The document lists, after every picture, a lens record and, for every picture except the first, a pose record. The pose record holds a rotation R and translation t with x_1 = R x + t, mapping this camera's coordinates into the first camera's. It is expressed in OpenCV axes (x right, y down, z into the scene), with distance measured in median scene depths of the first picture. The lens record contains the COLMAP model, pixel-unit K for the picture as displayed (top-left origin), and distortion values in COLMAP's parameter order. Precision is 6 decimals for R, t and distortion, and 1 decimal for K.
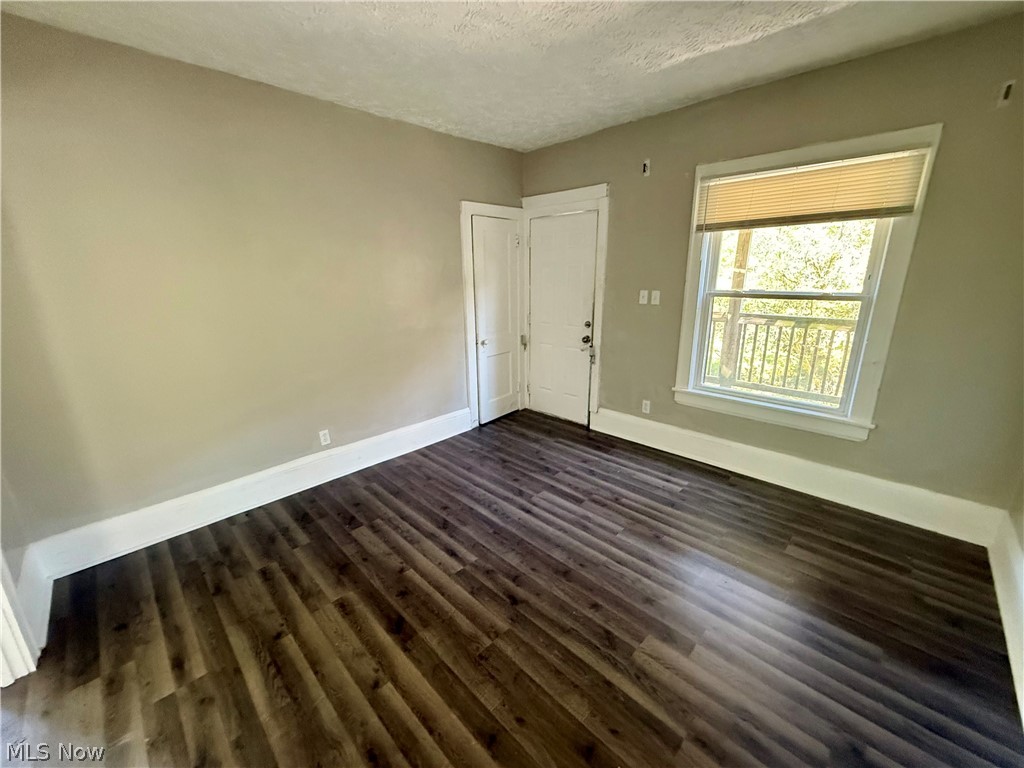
lens RADIAL K [[408.3, 0, 508.4], [0, 408.3, 385.6], [0, 0, 1]] dist [-0.001205, 0.000141]
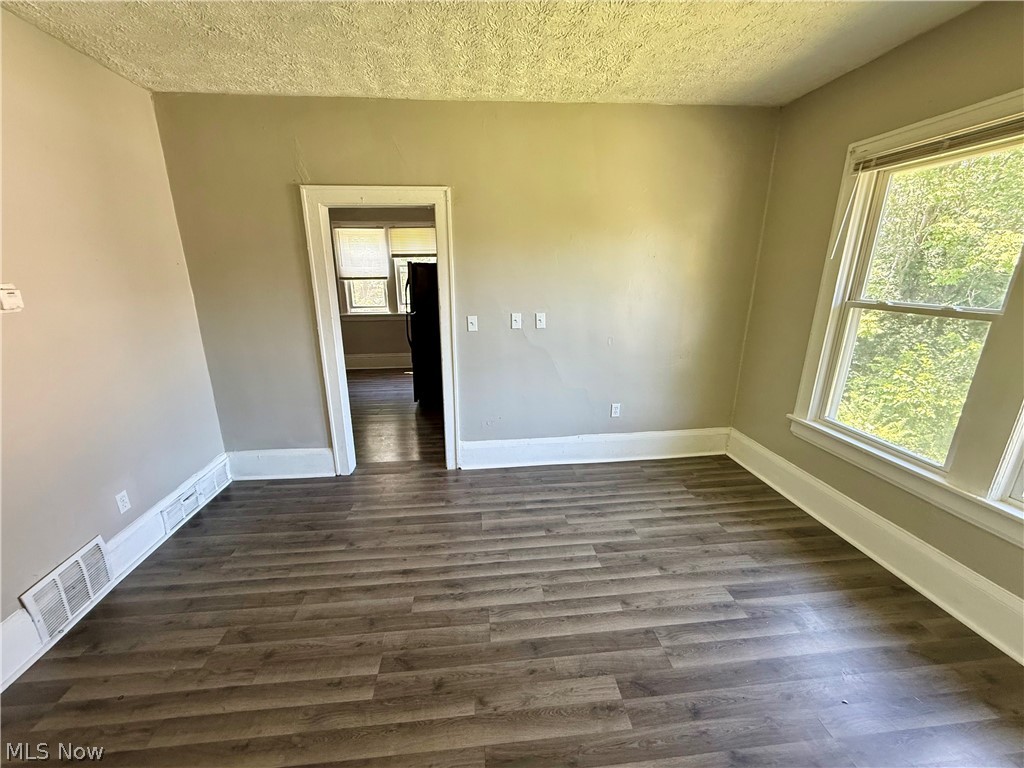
lens RADIAL K [[408.3, 0, 508.4], [0, 408.3, 385.6], [0, 0, 1]] dist [-0.001205, 0.000141]
pose [[-0.641182, 0.237757, -0.729628, 0.649559], [-0.191136, 0.871349, 0.451905, -0.330310], [0.743204, 0.429212, -0.513249, 1.100569]]
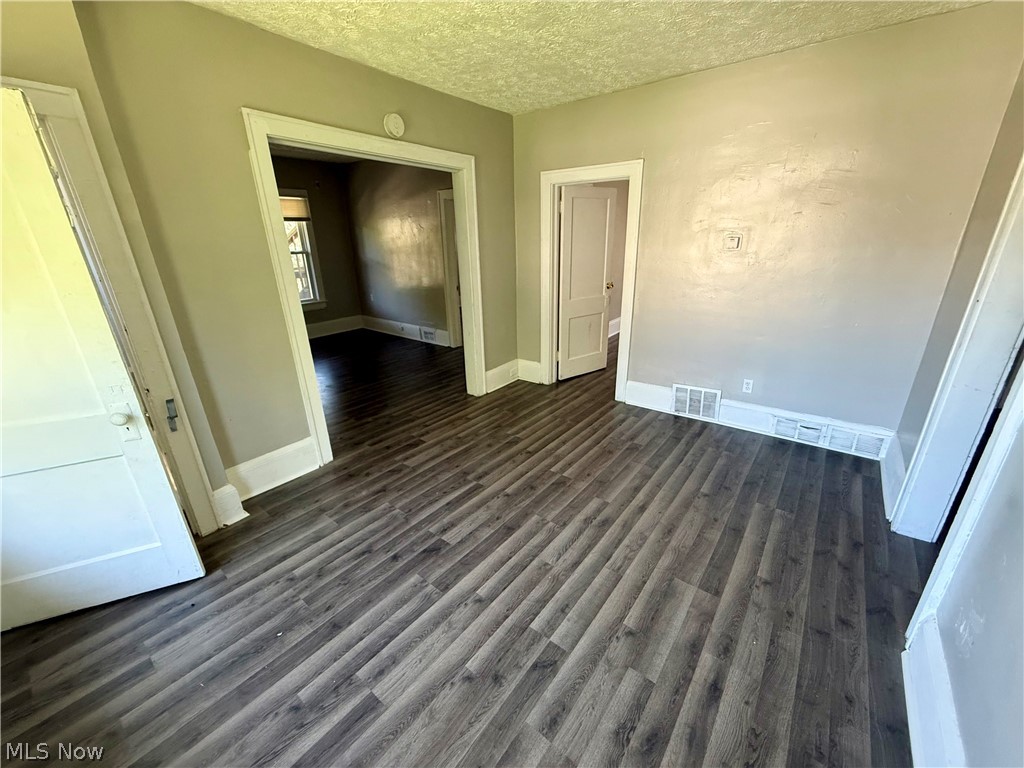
lens RADIAL K [[408.3, 0, 508.4], [0, 408.3, 385.6], [0, 0, 1]] dist [-0.001205, 0.000141]
pose [[-0.111327, -0.319060, 0.941173, -1.236128], [0.301335, 0.891636, 0.337910, -0.173195], [-0.946997, 0.321227, -0.003119, 0.738155]]
